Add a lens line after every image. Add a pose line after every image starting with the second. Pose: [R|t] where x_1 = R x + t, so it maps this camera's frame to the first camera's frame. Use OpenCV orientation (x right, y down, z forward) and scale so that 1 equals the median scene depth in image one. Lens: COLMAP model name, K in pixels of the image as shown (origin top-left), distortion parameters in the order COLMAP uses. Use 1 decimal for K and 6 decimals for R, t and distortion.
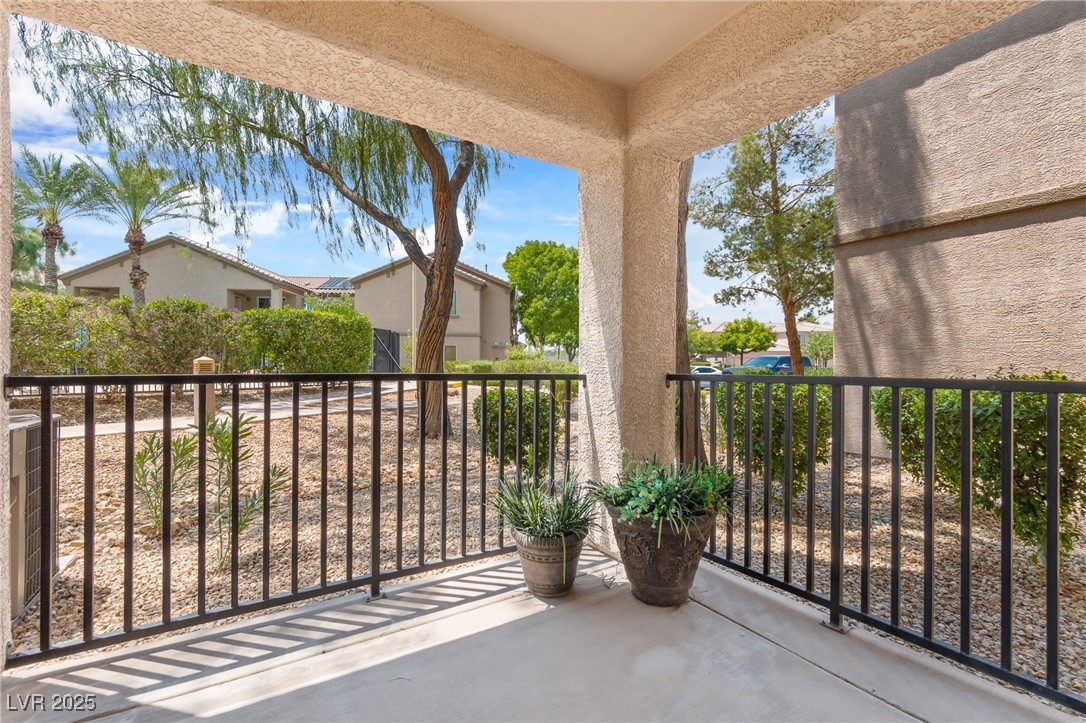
lens RADIAL K [[470.3, 0, 544.5], [0, 470.3, 364.3], [0, 0, 1]] dist [0.000423, -0.000032]
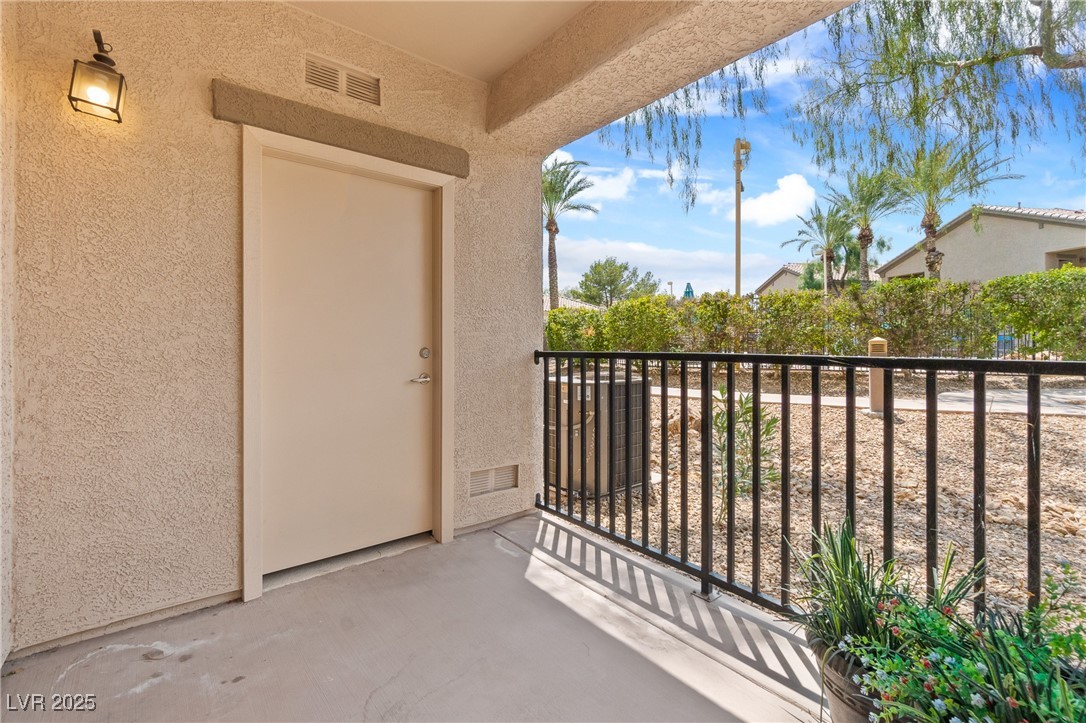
lens RADIAL K [[470.3, 0, 544.3], [0, 470.3, 351.2], [0, 0, 1]] dist [0.000423, -0.000032]
pose [[0.115692, 0.008247, -0.993251, 0.157854], [0.002929, 0.999958, 0.008644, 0.002248], [0.993281, -0.003909, 0.115663, 0.179737]]
